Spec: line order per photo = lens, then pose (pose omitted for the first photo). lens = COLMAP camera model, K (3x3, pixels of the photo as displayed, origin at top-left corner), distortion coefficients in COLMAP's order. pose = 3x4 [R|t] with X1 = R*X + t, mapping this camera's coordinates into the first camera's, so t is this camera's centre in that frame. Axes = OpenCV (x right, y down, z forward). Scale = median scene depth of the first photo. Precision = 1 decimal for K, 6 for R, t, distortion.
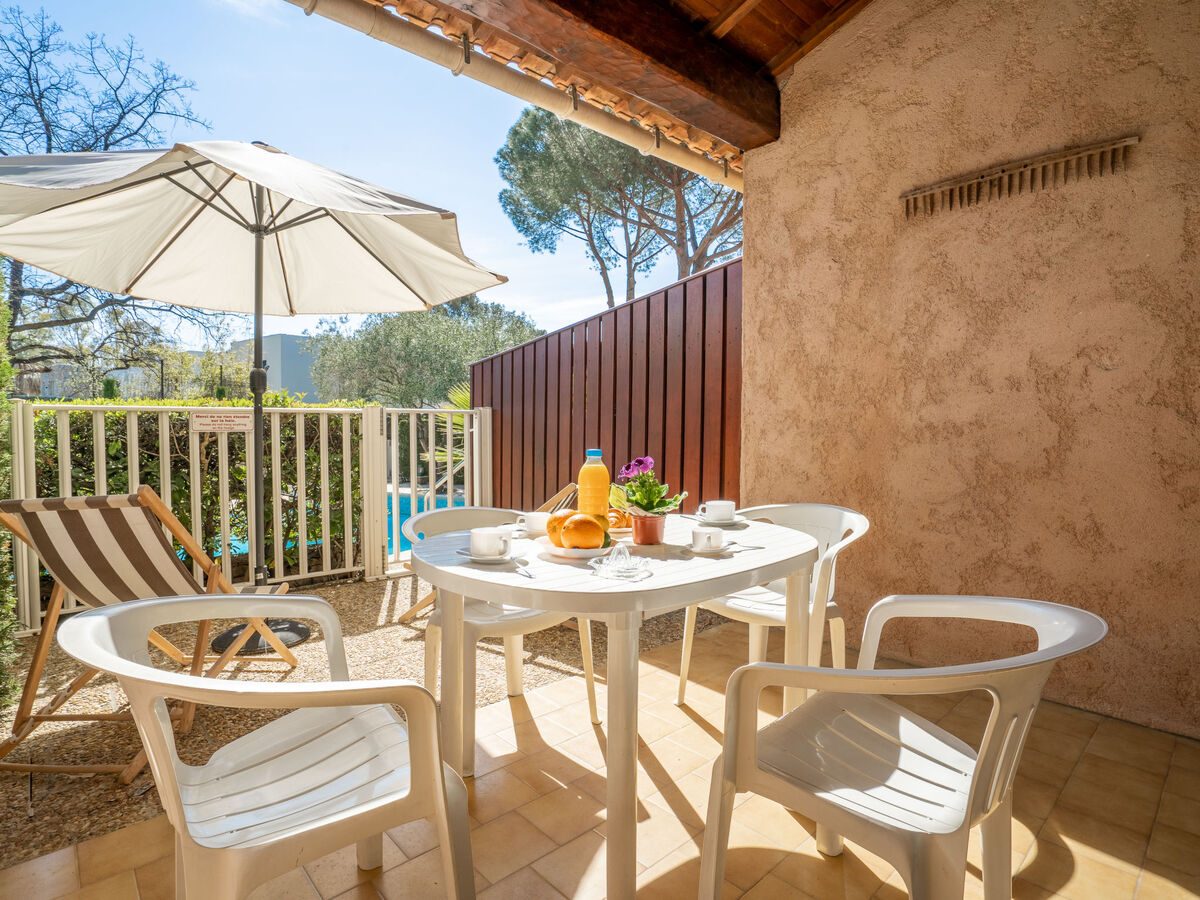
lens RADIAL K [[627.4, 0, 592.3], [0, 627.4, 448.0], [0, 0, 1]] dist [-0.056318, 0.021765]
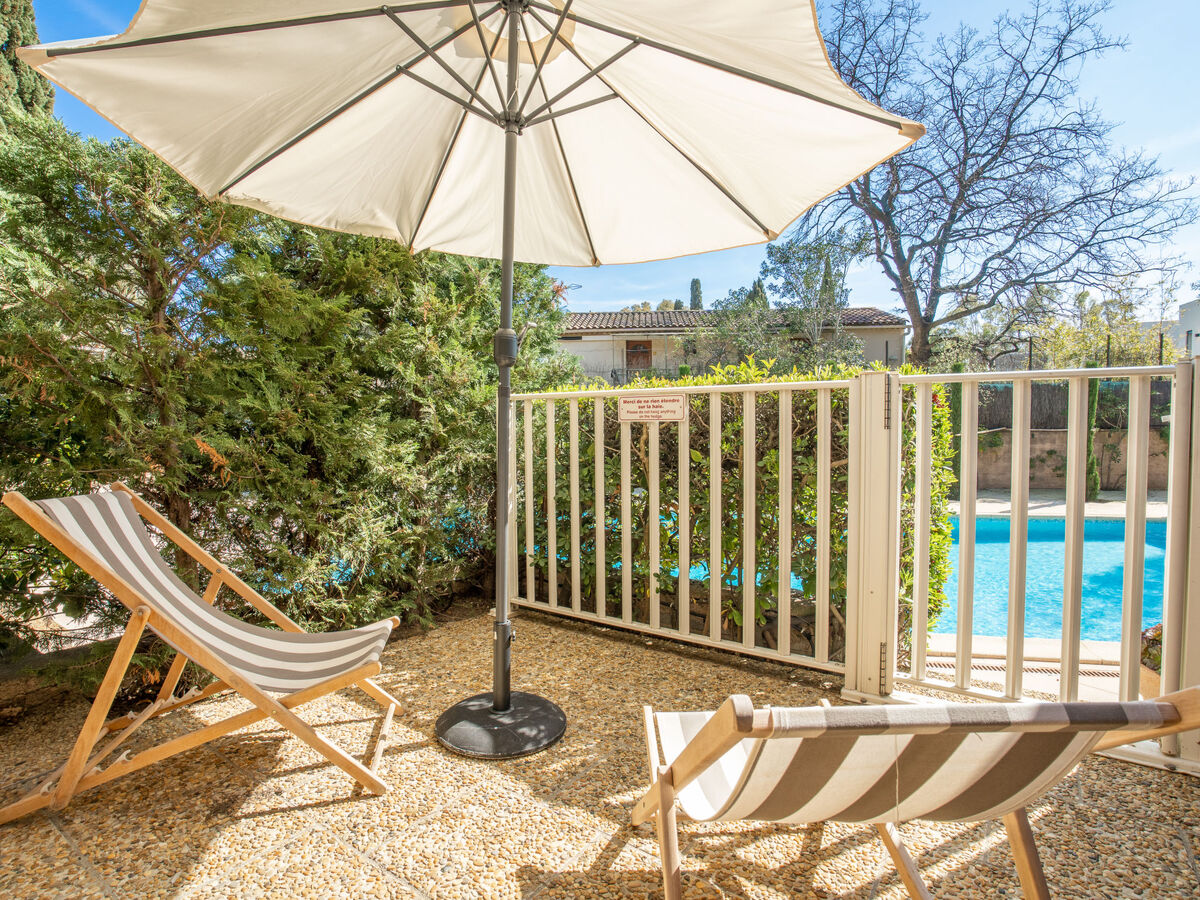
lens RADIAL K [[627.4, 0, 603.6], [0, 627.4, 447.3], [0, 0, 1]] dist [-0.056318, 0.021765]
pose [[0.229538, 0.043615, -0.972322, 0.124852], [-0.021049, 0.998984, 0.039842, -0.025008], [0.973072, 0.011321, 0.230223, 0.792387]]
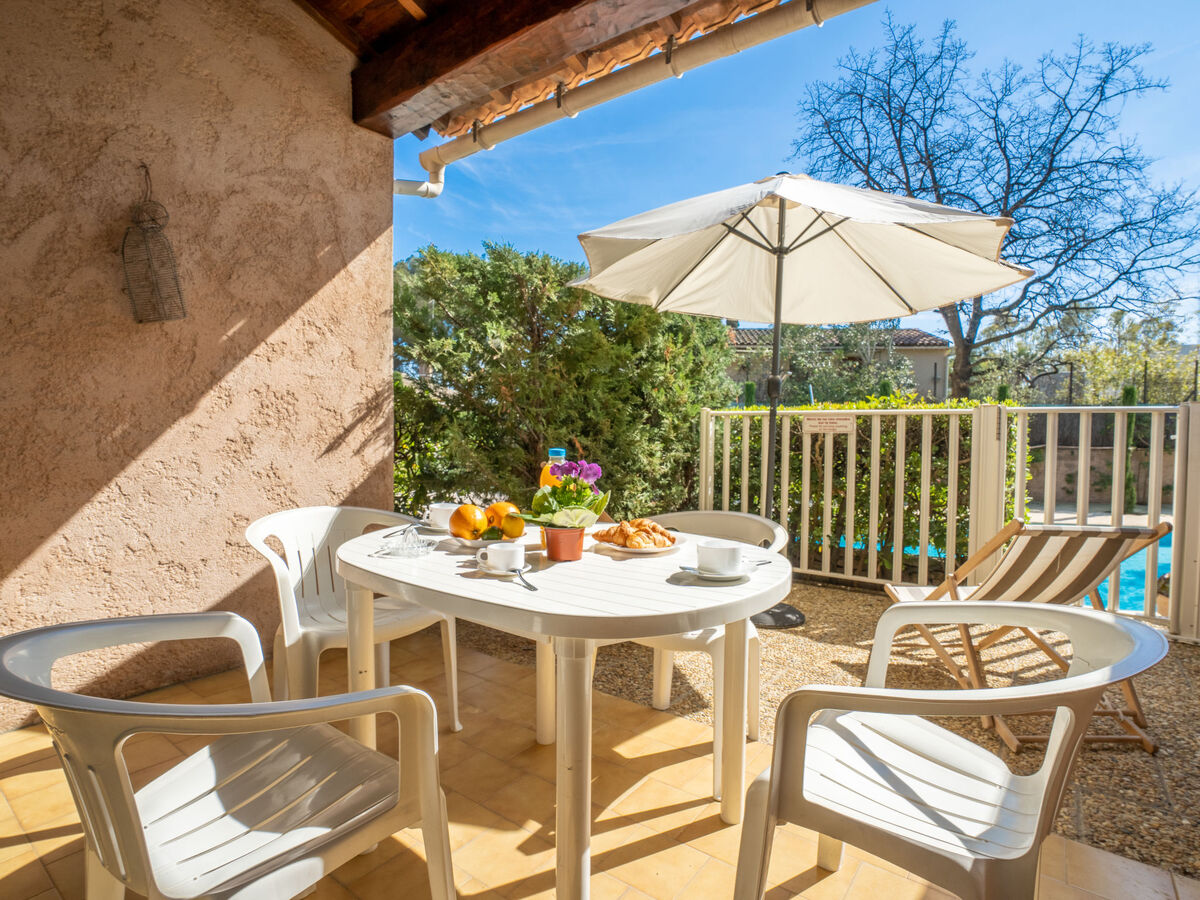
lens RADIAL K [[627.4, 0, 604.5], [0, 627.4, 446.9], [0, 0, 1]] dist [-0.056318, 0.021765]
pose [[0.192709, 0.032649, -0.980713, 0.431948], [-0.041864, 0.998810, 0.025026, -0.012608], [0.980362, 0.036234, 0.193847, 0.402373]]
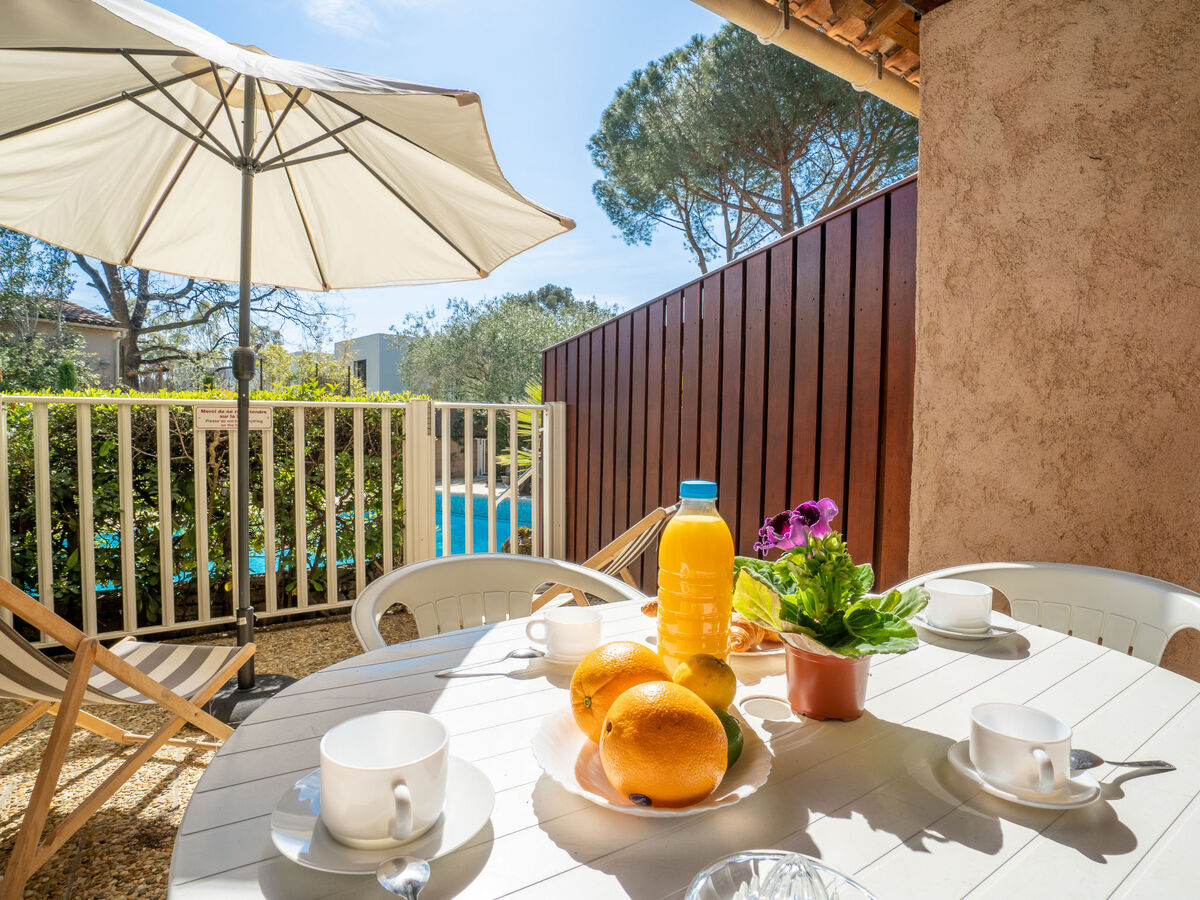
lens RADIAL K [[627.4, 0, 595.5], [0, 627.4, 451.4], [0, 0, 1]] dist [-0.056318, 0.021765]
pose [[0.989245, 0.011397, -0.145820, -0.001679], [-0.010429, 0.999918, 0.007404, -0.009064], [0.145893, -0.005804, 0.989283, 0.261748]]
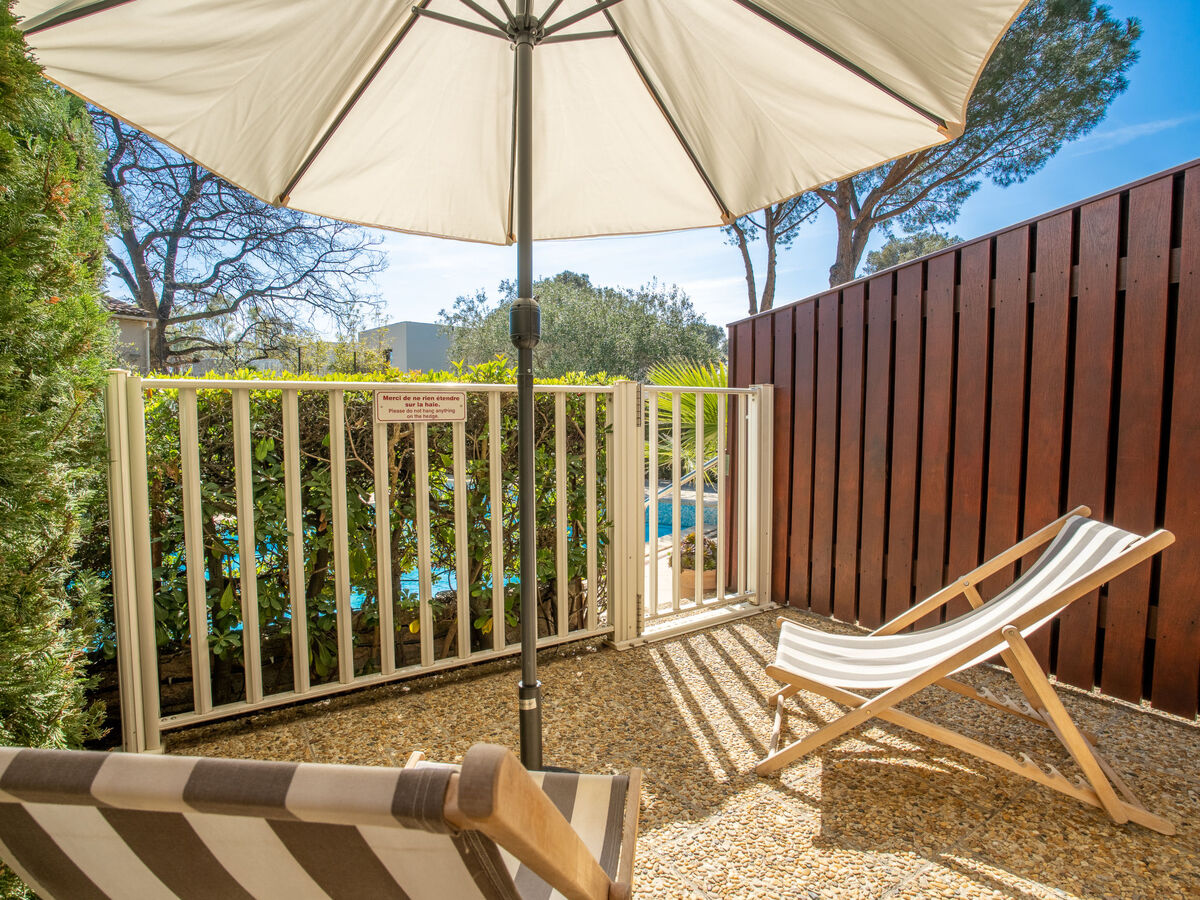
lens RADIAL K [[627.4, 0, 592.2], [0, 627.4, 447.4], [0, 0, 1]] dist [-0.056318, 0.021765]
pose [[0.986582, 0.004128, -0.163215, -0.334902], [-0.000960, 0.999810, 0.019484, -0.013853], [0.163264, -0.019066, 0.986398, 0.414855]]
